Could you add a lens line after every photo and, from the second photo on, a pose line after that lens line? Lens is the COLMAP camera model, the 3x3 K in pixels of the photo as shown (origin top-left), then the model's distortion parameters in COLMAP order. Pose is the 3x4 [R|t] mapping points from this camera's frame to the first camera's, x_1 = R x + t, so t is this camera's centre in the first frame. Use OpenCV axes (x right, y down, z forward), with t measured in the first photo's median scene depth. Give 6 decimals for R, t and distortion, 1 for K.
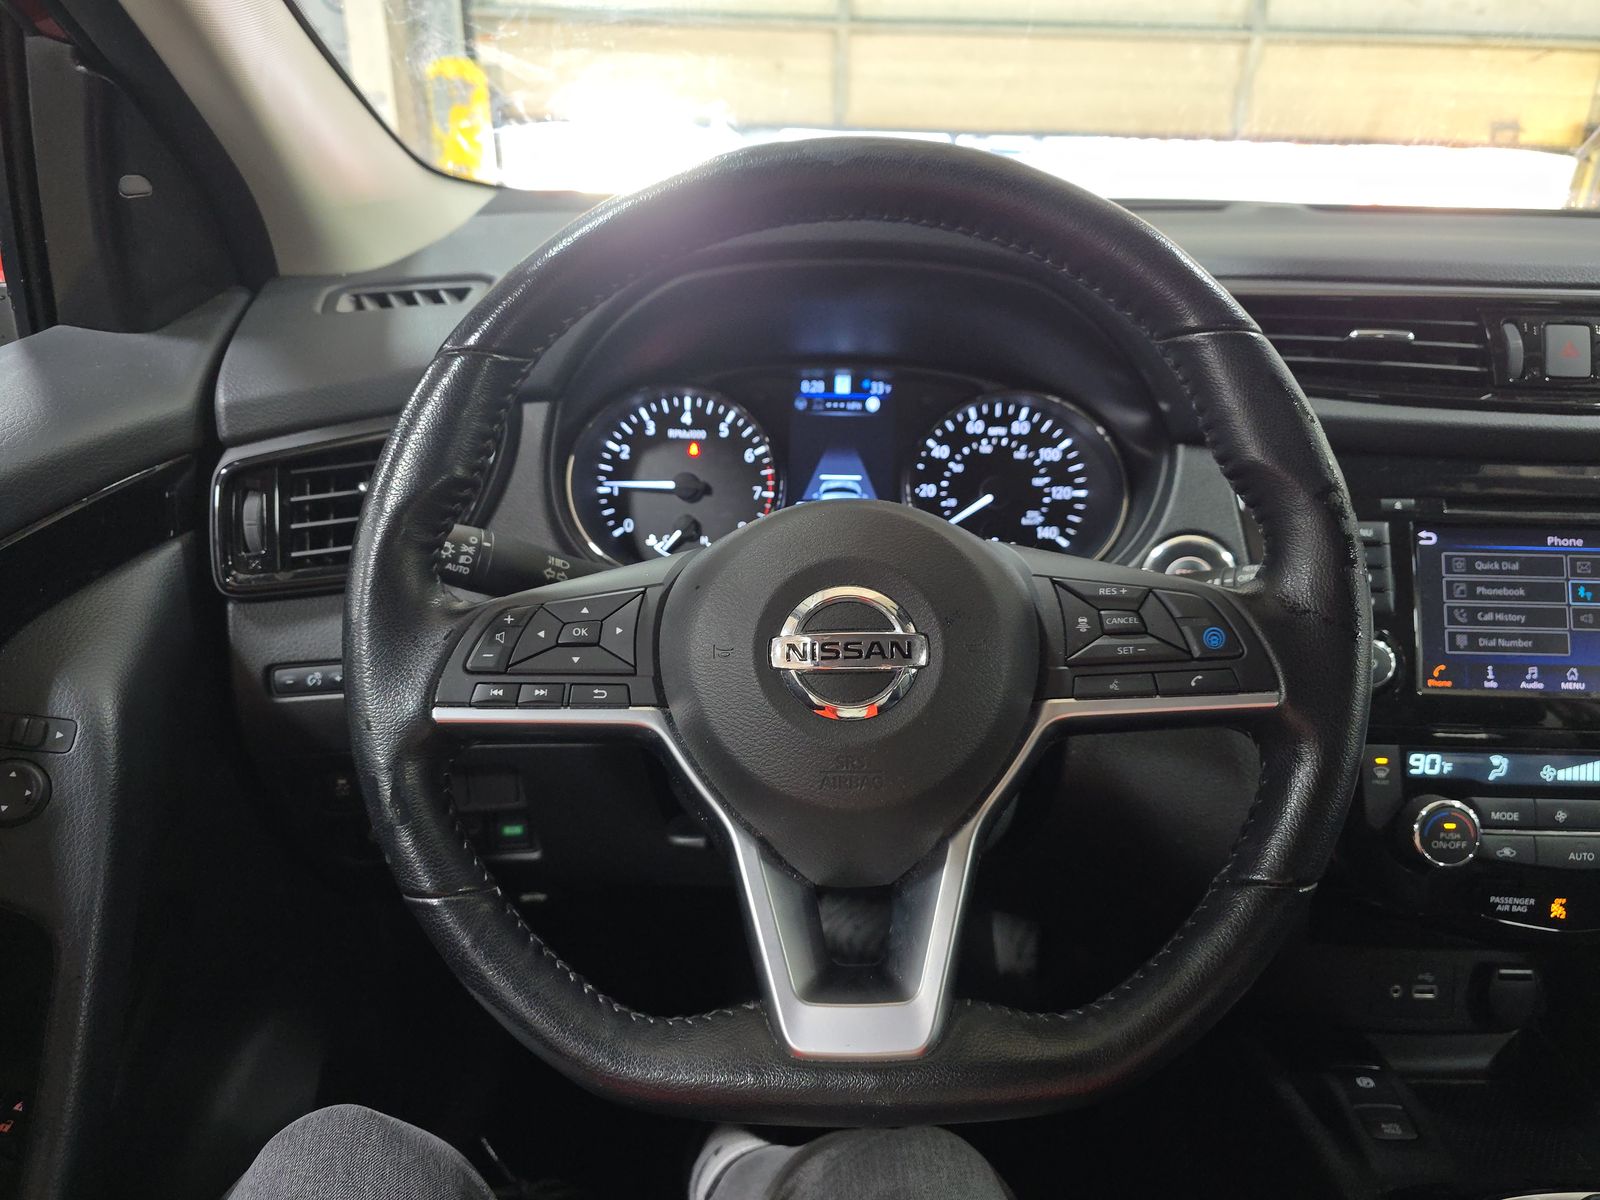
lens RADIAL K [[1113.7, 0, 800.0], [0, 1113.7, 600.0], [0, 0, 1]] dist [0.082331, -0.087719]
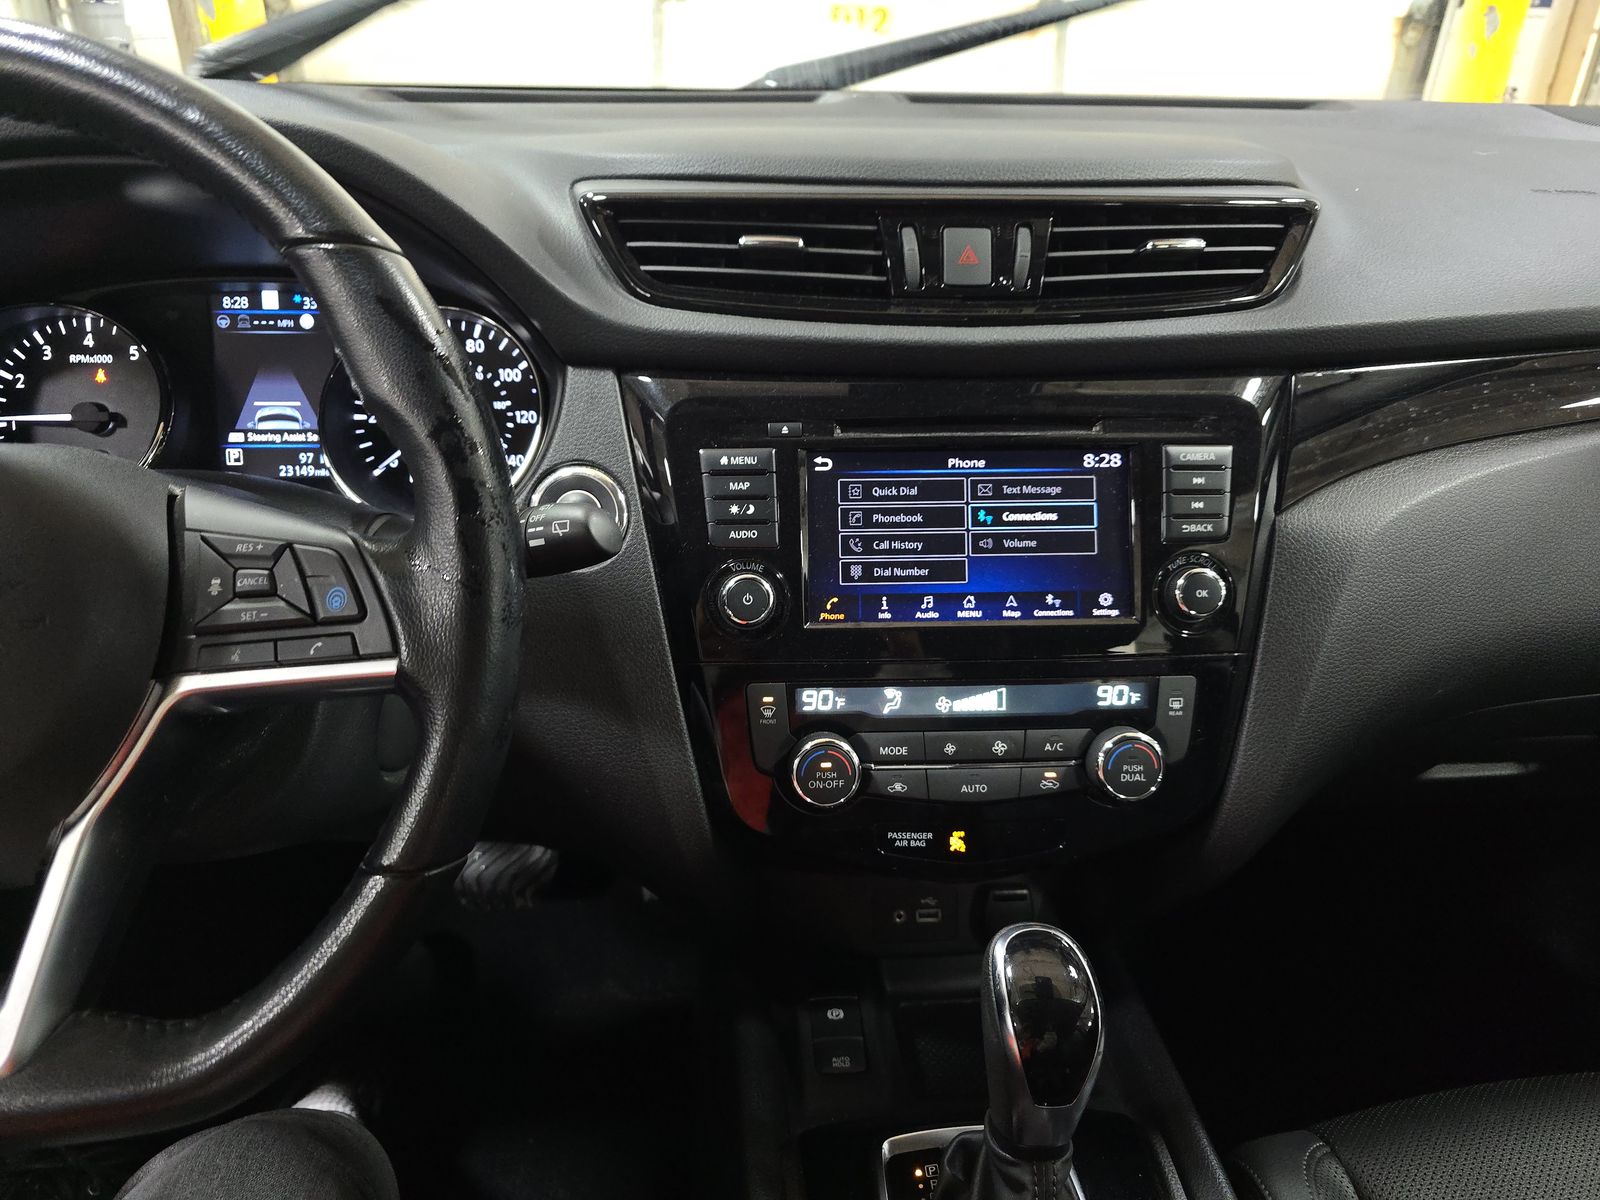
lens RADIAL K [[1113.7, 0, 800.0], [0, 1113.7, 600.0], [0, 0, 1]] dist [0.082331, -0.087719]
pose [[0.998214, -0.033758, 0.049277, 0.414054], [0.029364, 0.995748, 0.087314, -0.019777], [-0.052015, -0.085711, 0.994961, 0.054992]]
